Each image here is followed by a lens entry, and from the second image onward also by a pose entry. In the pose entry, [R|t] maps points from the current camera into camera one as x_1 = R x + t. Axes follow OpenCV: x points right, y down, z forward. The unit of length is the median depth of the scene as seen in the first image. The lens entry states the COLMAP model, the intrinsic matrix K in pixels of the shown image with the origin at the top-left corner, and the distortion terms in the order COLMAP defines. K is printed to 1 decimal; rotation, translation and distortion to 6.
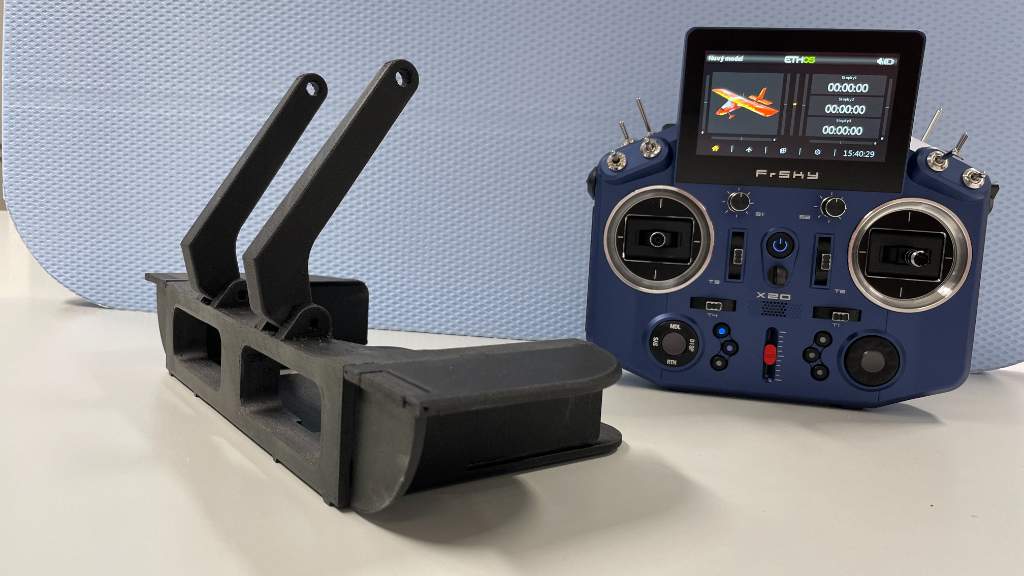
lens RADIAL K [[790.5, 0, 512.0], [0, 790.5, 288.0], [0, 0, 1]] dist [0.064840, -0.115792]
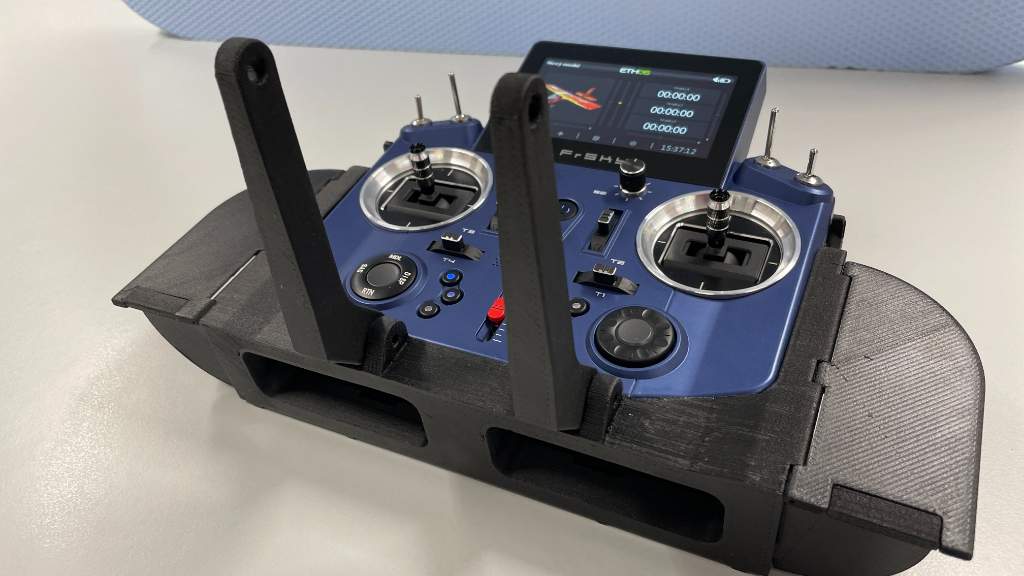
lens RADIAL K [[790.5, 0, 512.0], [0, 790.5, 288.0], [0, 0, 1]] dist [0.064840, -0.115792]
pose [[0.930488, 0.290599, -0.223035, 0.488817], [-0.360608, 0.619504, -0.697264, 0.546714], [-0.064453, 0.729224, 0.681233, 0.541007]]
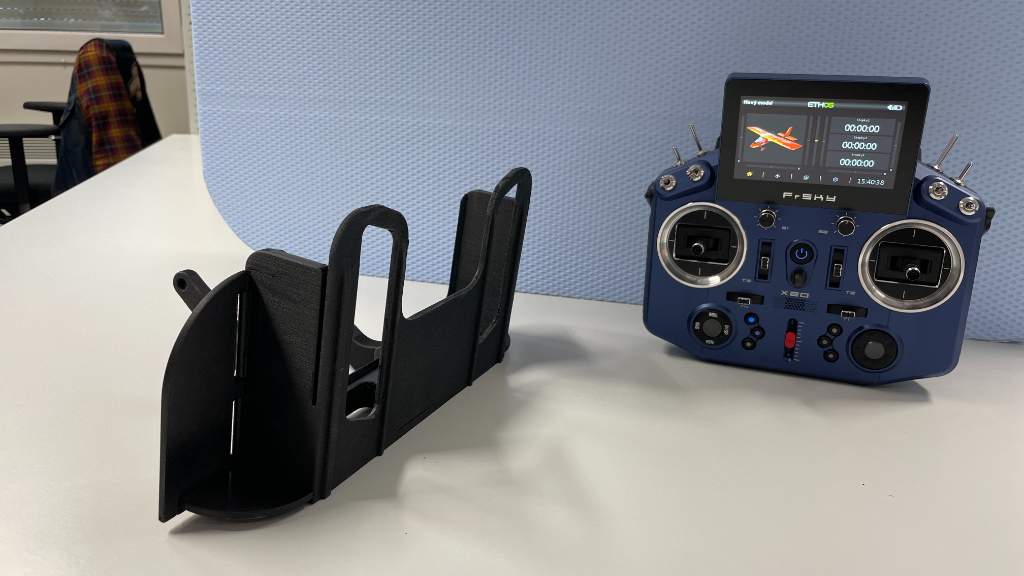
lens RADIAL K [[790.5, 0, 512.0], [0, 790.5, 288.0], [0, 0, 1]] dist [0.064840, -0.115792]
pose [[0.984631, 0.020112, -0.173485, 0.113411], [0.007392, 0.987658, 0.156453, -0.197771], [0.174490, -0.155330, 0.972330, -0.275207]]
